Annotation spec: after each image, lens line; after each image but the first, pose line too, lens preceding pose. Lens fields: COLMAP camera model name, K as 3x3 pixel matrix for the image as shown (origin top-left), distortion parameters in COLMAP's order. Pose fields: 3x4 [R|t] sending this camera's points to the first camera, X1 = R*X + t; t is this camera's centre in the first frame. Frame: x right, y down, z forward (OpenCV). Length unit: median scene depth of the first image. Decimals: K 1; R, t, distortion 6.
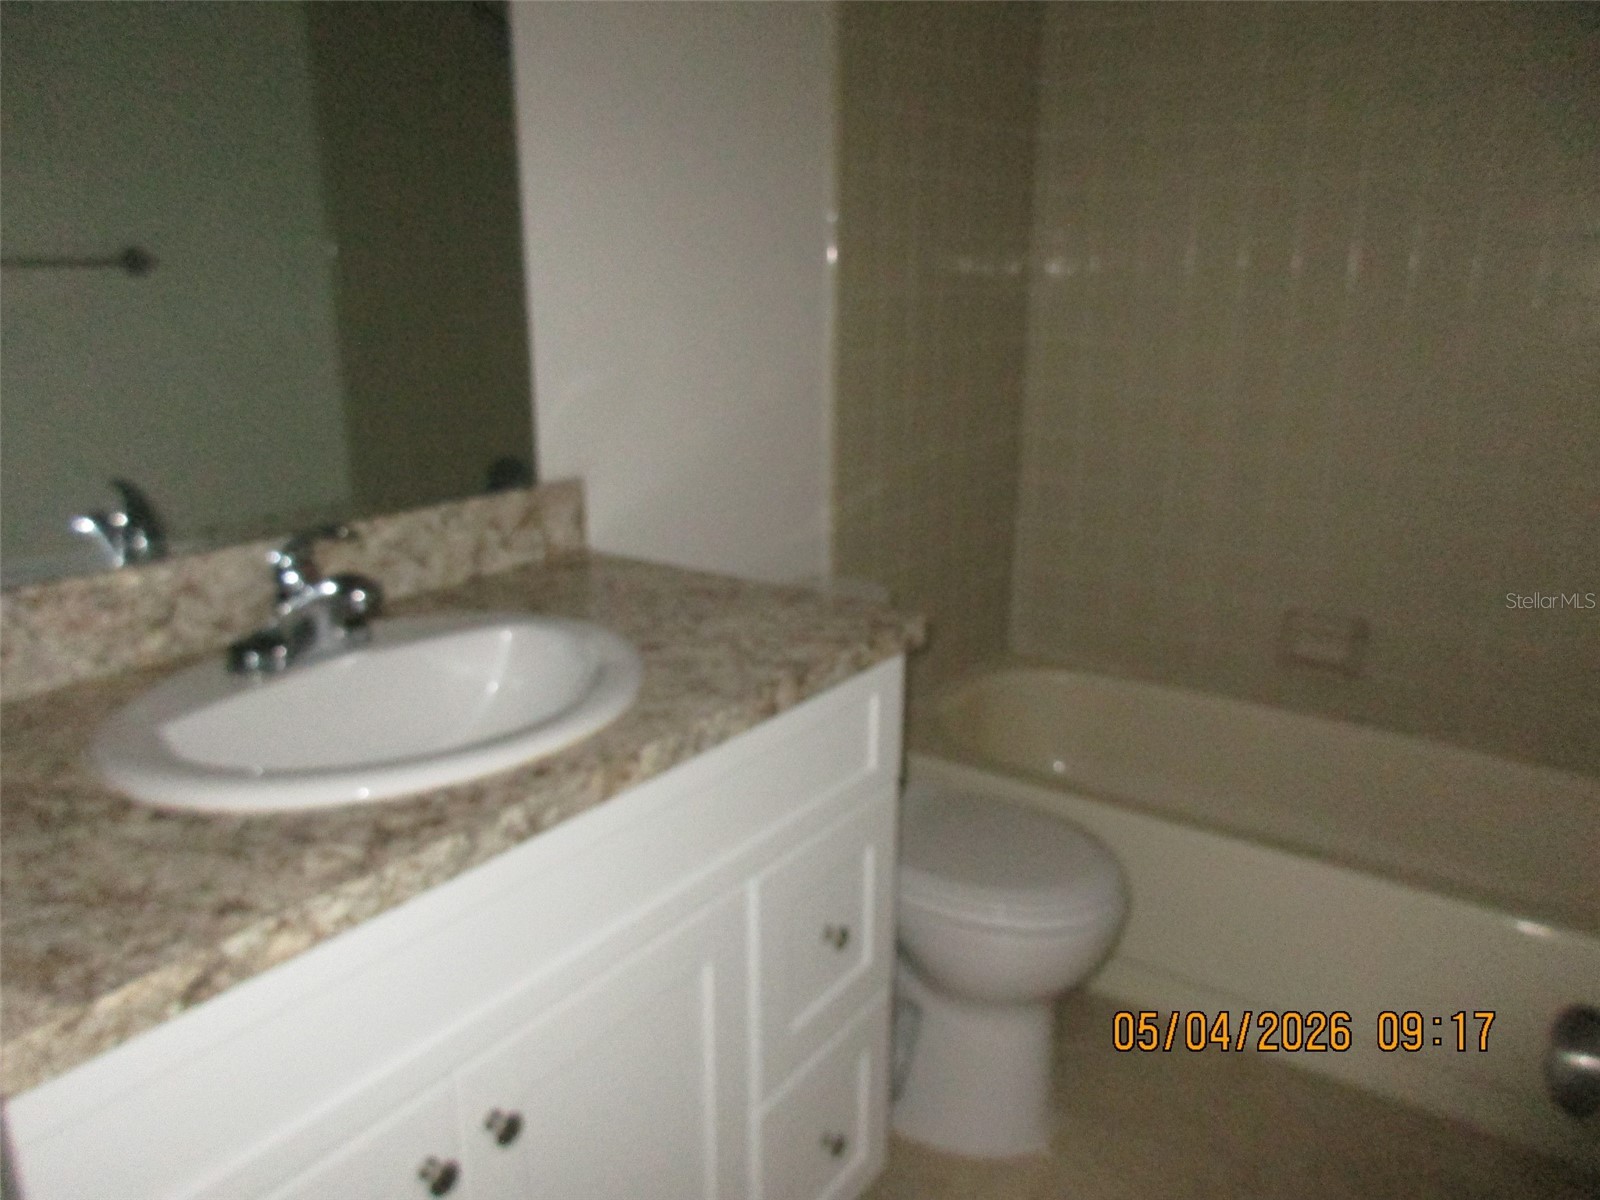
lens RADIAL K [[1200.1, 0, 797.6], [0, 1200.1, 594.7], [0, 0, 1]] dist [-0.003612, -0.002224]
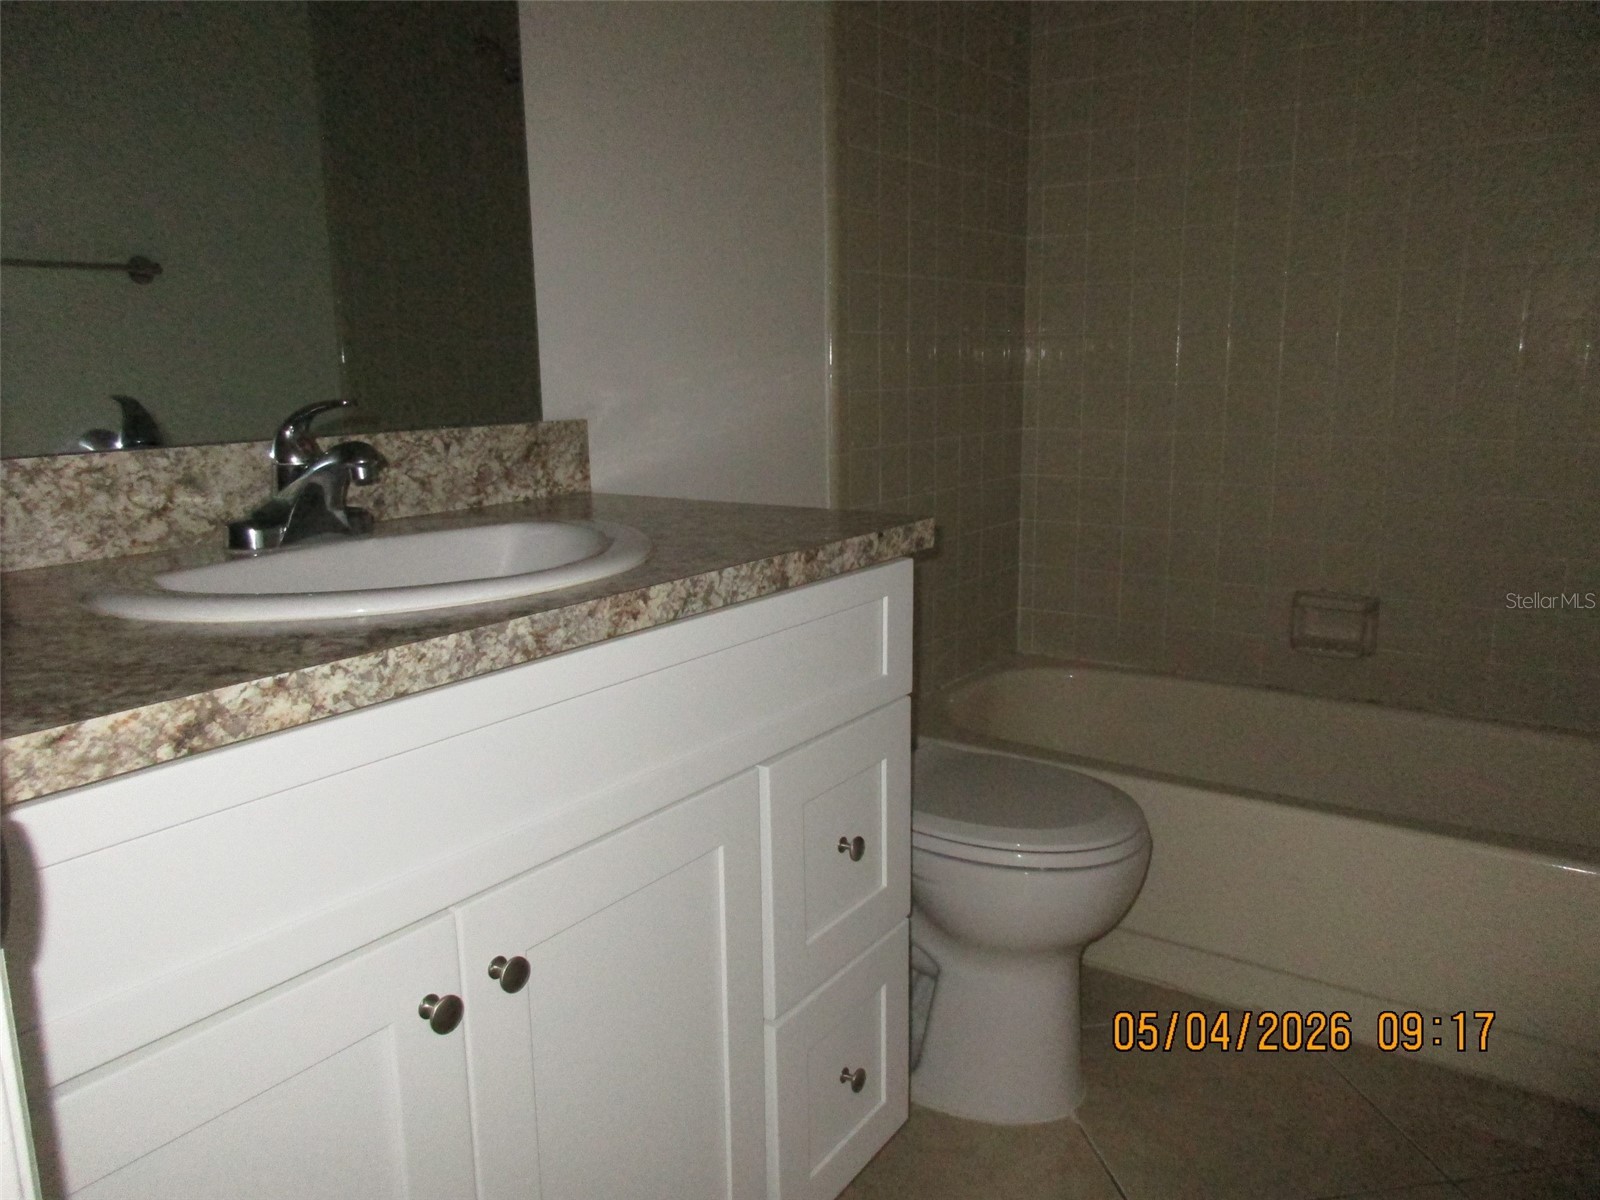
lens RADIAL K [[1200.1, 0, 802.5], [0, 1200.1, 602.7], [0, 0, 1]] dist [-0.003612, -0.002224]
pose [[0.999829, -0.017899, 0.004622, -0.008138], [0.018185, 0.997240, -0.071980, 0.152577], [-0.003321, 0.072052, 0.997395, 0.020732]]
